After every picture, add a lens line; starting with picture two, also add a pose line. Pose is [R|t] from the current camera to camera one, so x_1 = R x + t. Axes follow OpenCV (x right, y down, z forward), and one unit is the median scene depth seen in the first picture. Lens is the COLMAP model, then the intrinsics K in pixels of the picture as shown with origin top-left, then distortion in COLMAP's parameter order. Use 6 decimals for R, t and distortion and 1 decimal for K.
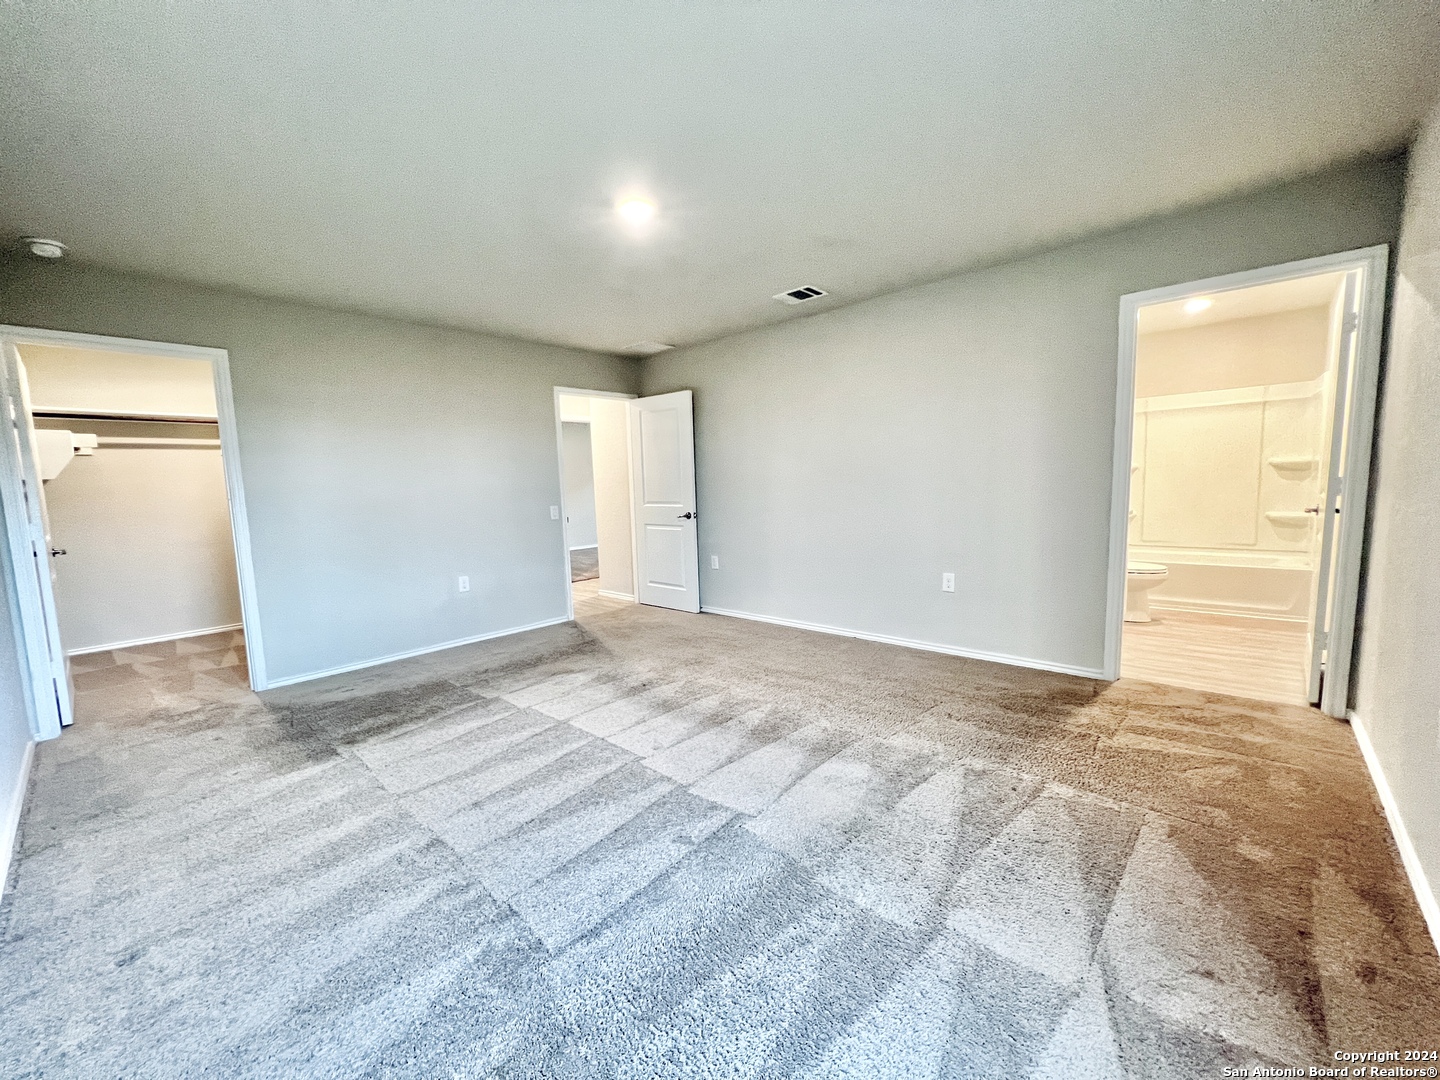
lens RADIAL K [[578.1, 0, 720.0], [0, 578.1, 540.0], [0, 0, 1]] dist [-0.002727, 0.000376]
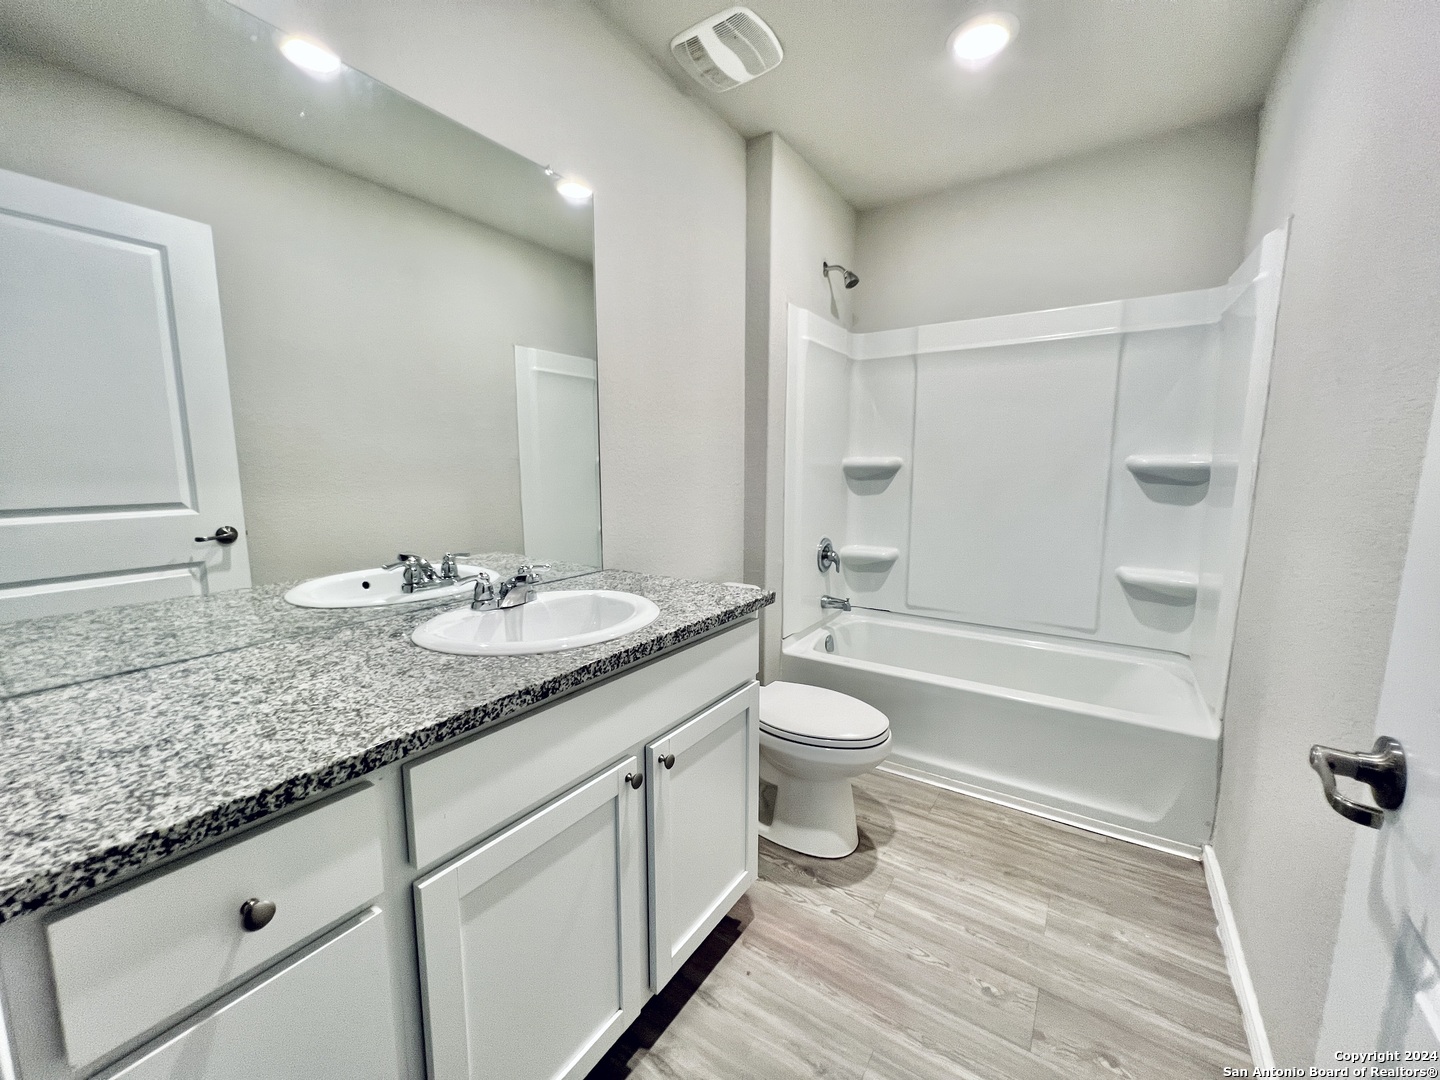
lens RADIAL K [[578.1, 0, 720.0], [0, 578.1, 540.0], [0, 0, 1]] dist [-0.002727, 0.000376]
pose [[0.988299, 0.012707, 0.152001, 0.556204], [-0.016680, 0.999551, 0.024895, -0.079824], [-0.151616, -0.027140, 0.988067, 0.587667]]
